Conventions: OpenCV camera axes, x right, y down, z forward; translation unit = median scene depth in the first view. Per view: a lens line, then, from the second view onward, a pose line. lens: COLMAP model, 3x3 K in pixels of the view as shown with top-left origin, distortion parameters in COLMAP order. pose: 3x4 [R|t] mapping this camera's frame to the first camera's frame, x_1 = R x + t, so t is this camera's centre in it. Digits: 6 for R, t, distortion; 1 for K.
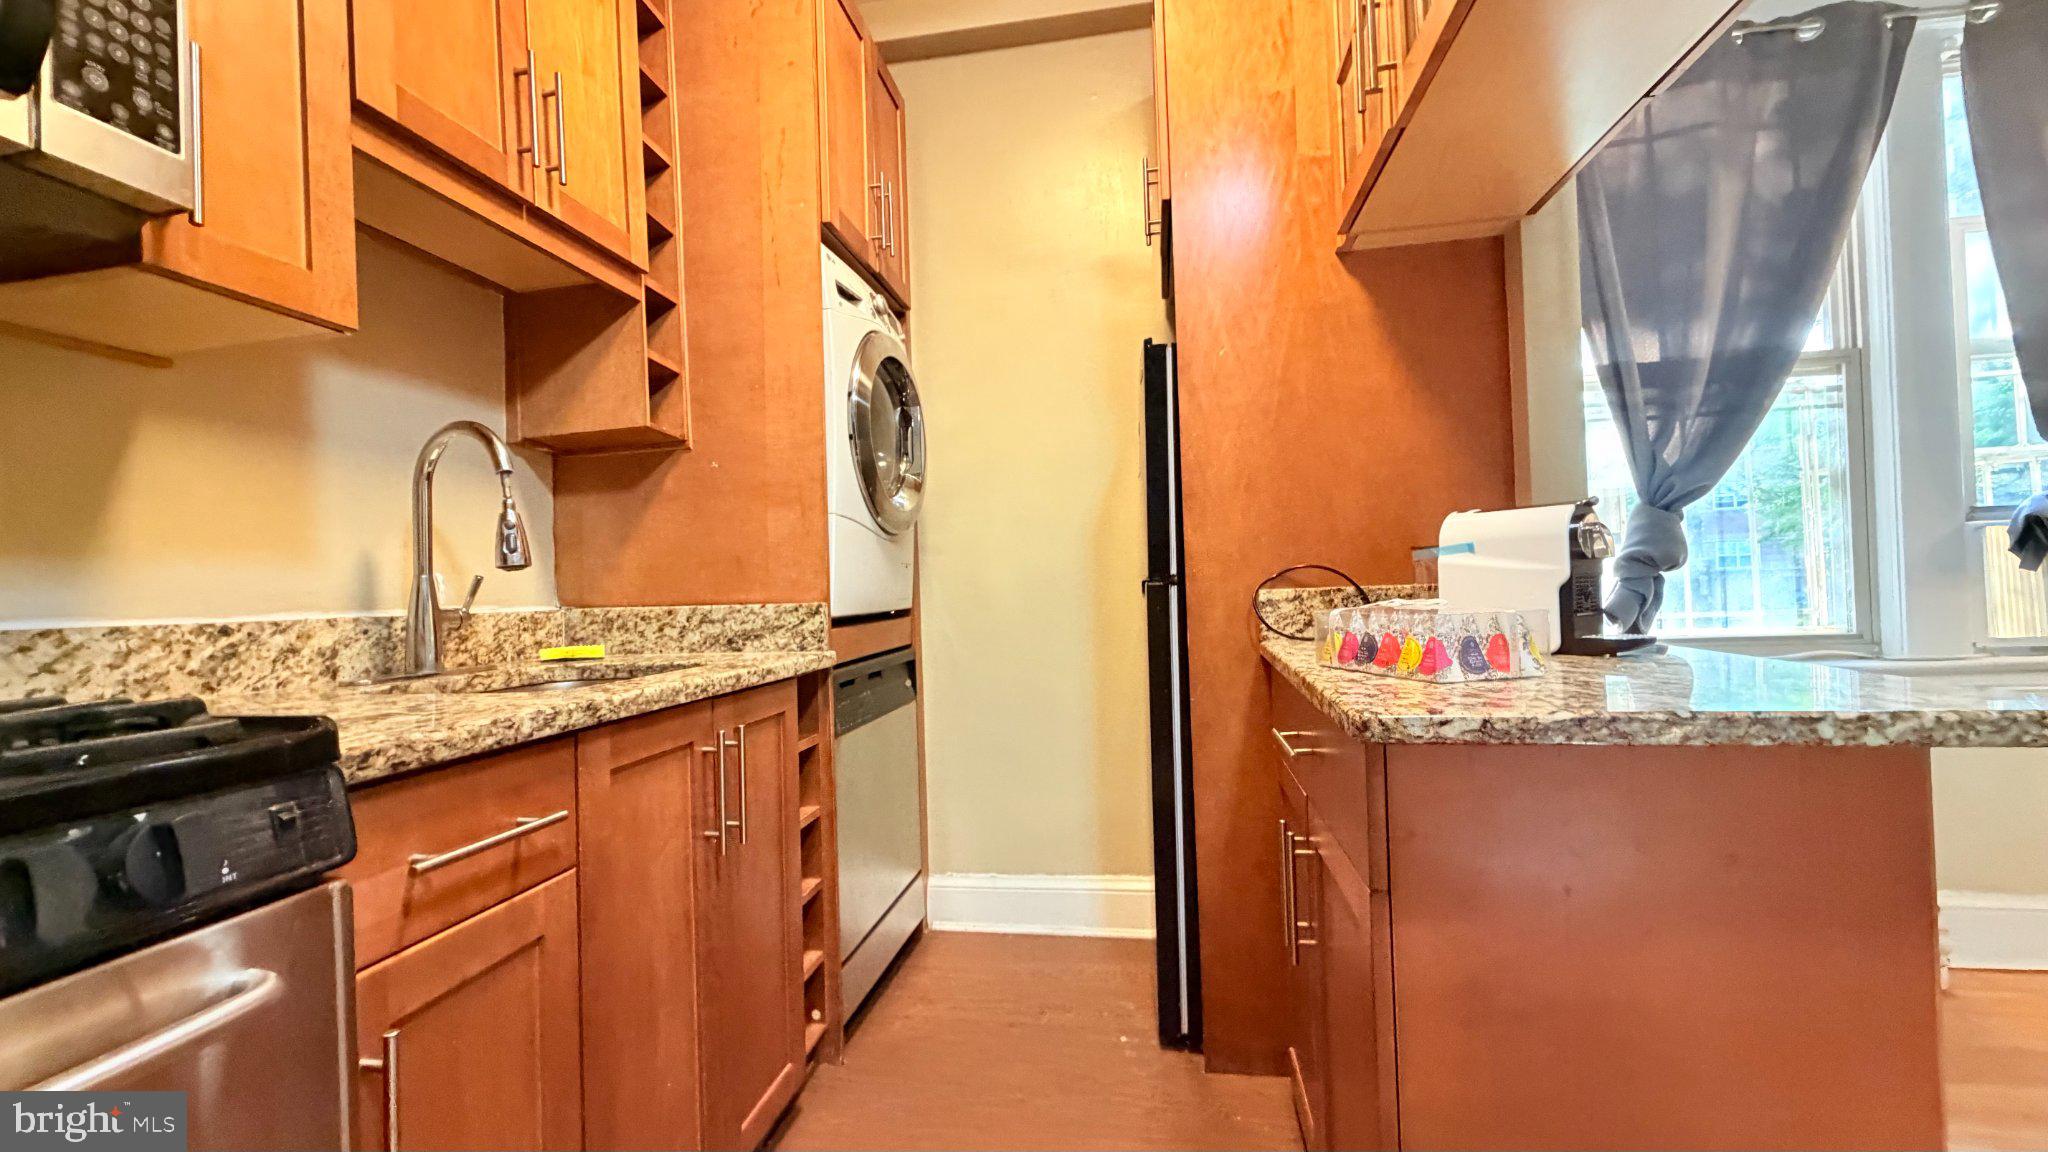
lens RADIAL K [[808.1, 0, 1024.0], [0, 808.1, 576.0], [0, 0, 1]] dist [-0.002158, -0.000184]
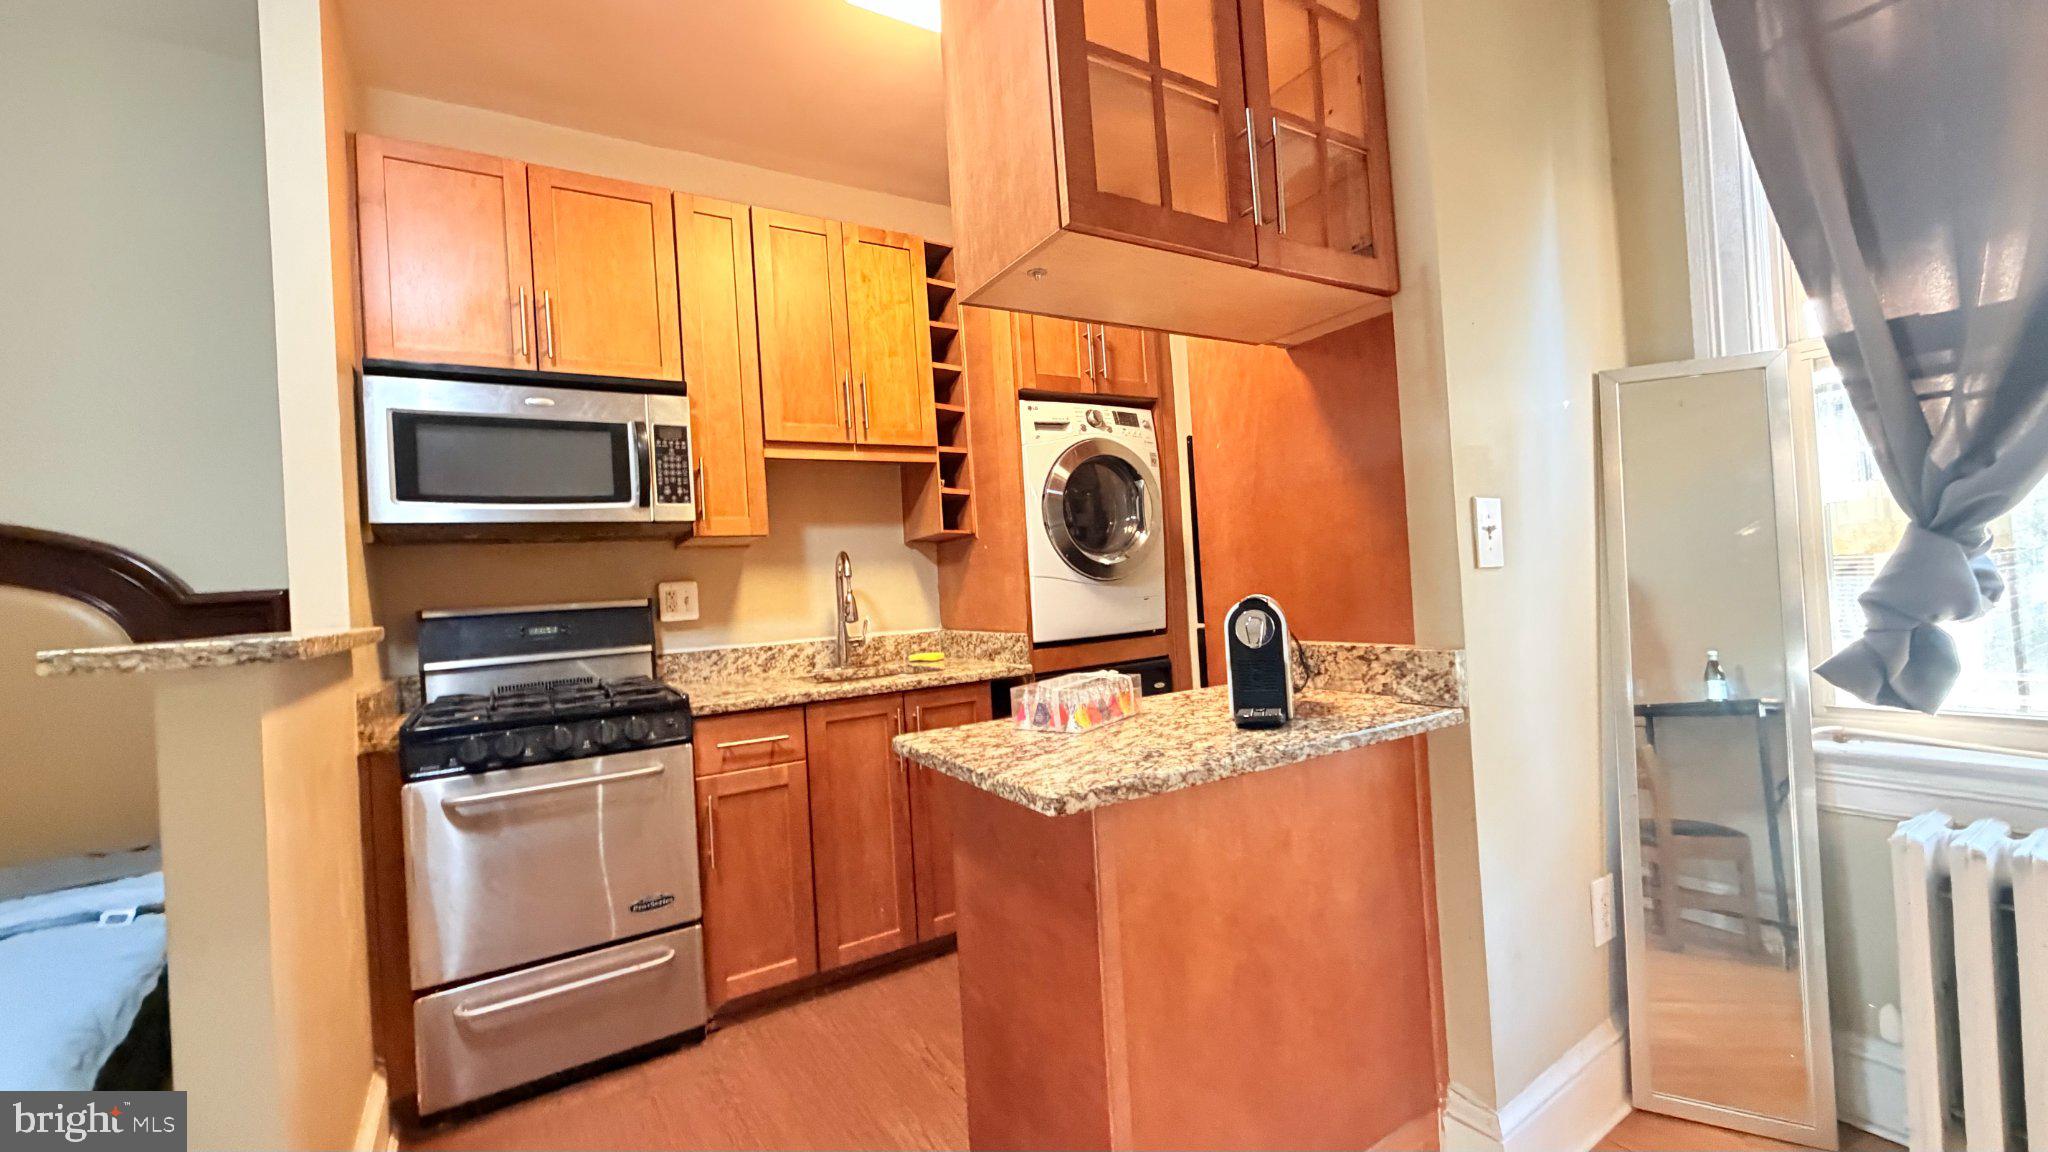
lens RADIAL K [[808.1, 0, 1024.0], [0, 808.1, 576.0], [0, 0, 1]] dist [-0.002158, -0.000184]
pose [[0.666471, -0.014834, -0.745384, 1.302248], [0.048752, 0.998529, 0.023719, -0.164363], [0.743936, -0.052147, 0.666214, -0.070233]]
